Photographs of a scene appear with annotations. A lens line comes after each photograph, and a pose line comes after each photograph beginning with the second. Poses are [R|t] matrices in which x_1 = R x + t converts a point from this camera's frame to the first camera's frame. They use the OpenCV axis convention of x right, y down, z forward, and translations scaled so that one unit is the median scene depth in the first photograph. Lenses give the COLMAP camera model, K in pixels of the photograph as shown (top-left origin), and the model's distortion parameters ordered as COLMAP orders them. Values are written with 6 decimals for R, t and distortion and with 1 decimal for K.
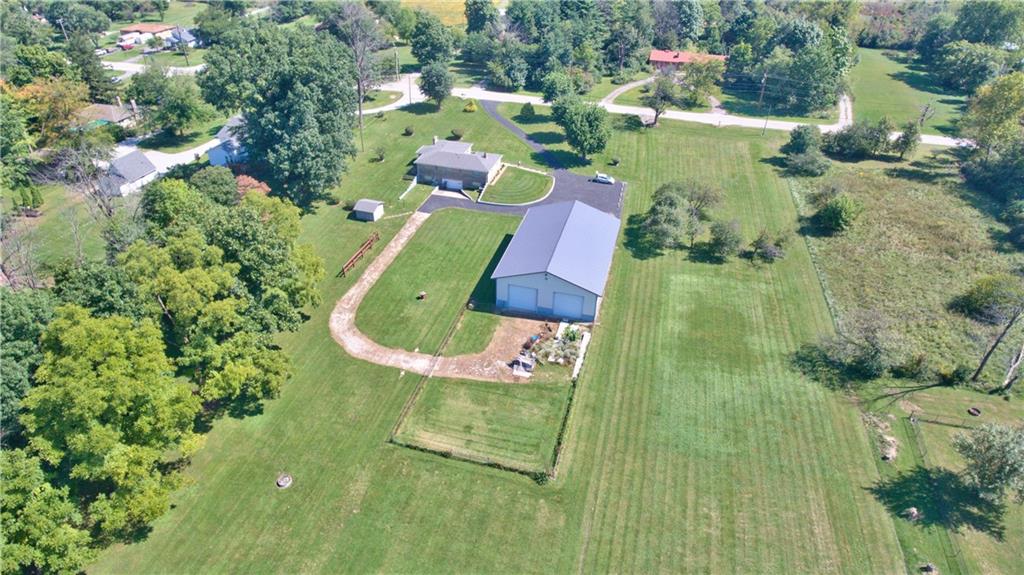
lens RADIAL K [[602.6, 0, 512.0], [0, 602.6, 287.5], [0, 0, 1]] dist [-0.021259, 0.002363]
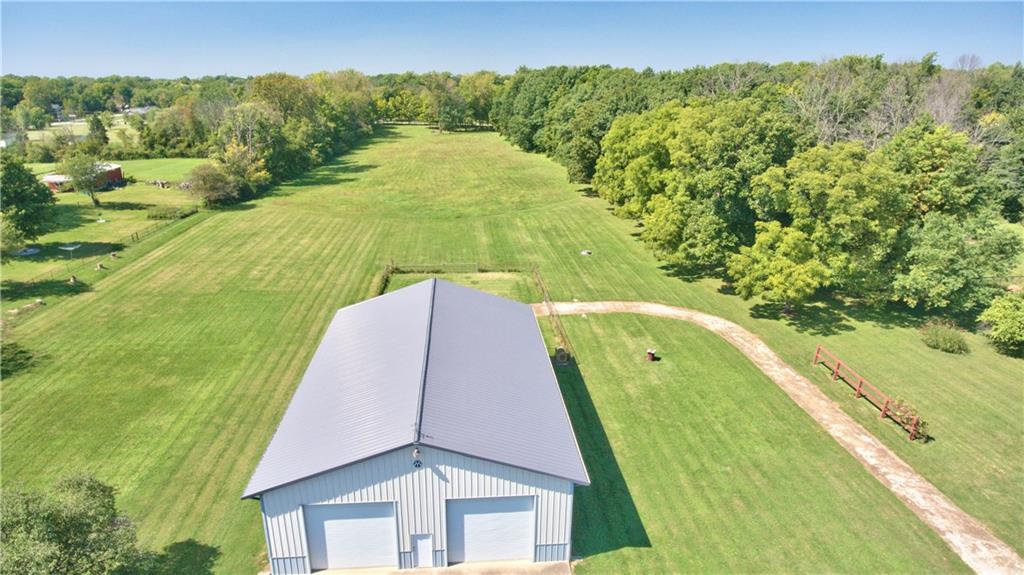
lens RADIAL K [[602.6, 0, 512.0], [0, 602.6, 287.5], [0, 0, 1]] dist [-0.021259, 0.002363]
pose [[-0.939901, 0.099135, -0.326739, 0.095110], [-0.201132, 0.612535, 0.764426, -0.261716], [0.275920, 0.784202, -0.555784, 0.730100]]
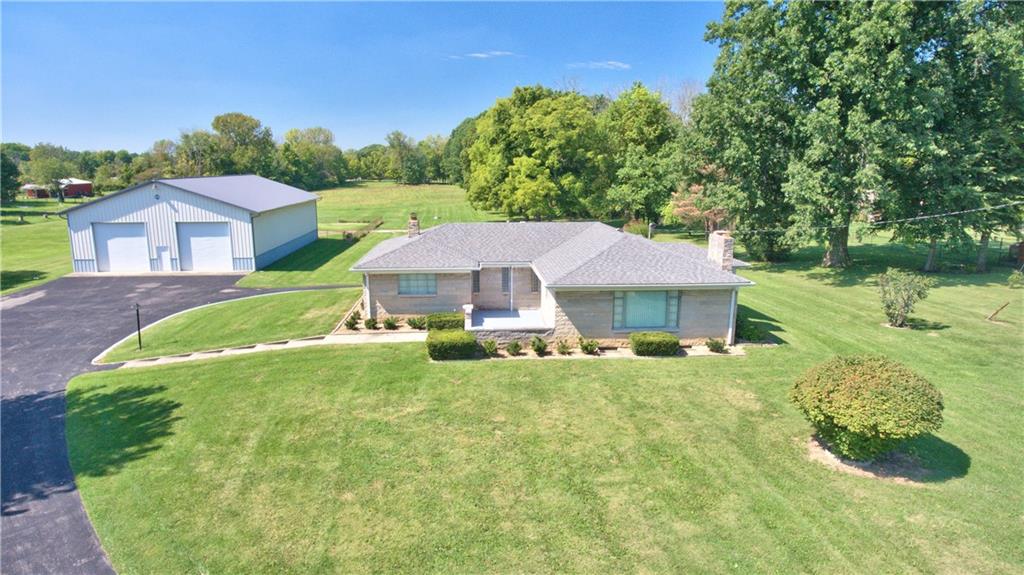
lens RADIAL K [[602.6, 0, 512.0], [0, 602.6, 287.5], [0, 0, 1]] dist [-0.021259, 0.002363]
pose [[-0.940855, 0.058803, -0.333667, 0.000013], [-0.195779, 0.709404, 0.677065, -0.301827], [0.276518, 0.702345, -0.655934, 0.955609]]
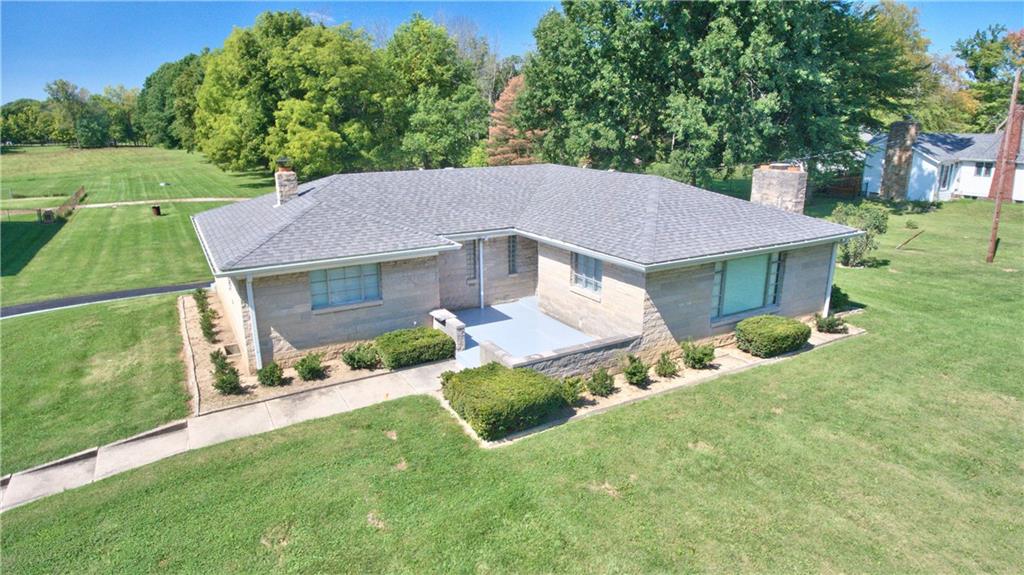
lens RADIAL K [[602.6, 0, 512.0], [0, 602.6, 287.5], [0, 0, 1]] dist [-0.021259, 0.002363]
pose [[-0.697694, 0.186660, -0.691651, 0.014567], [-0.398072, 0.701681, 0.590917, -0.244519], [0.595619, 0.687606, -0.415254, 0.887278]]
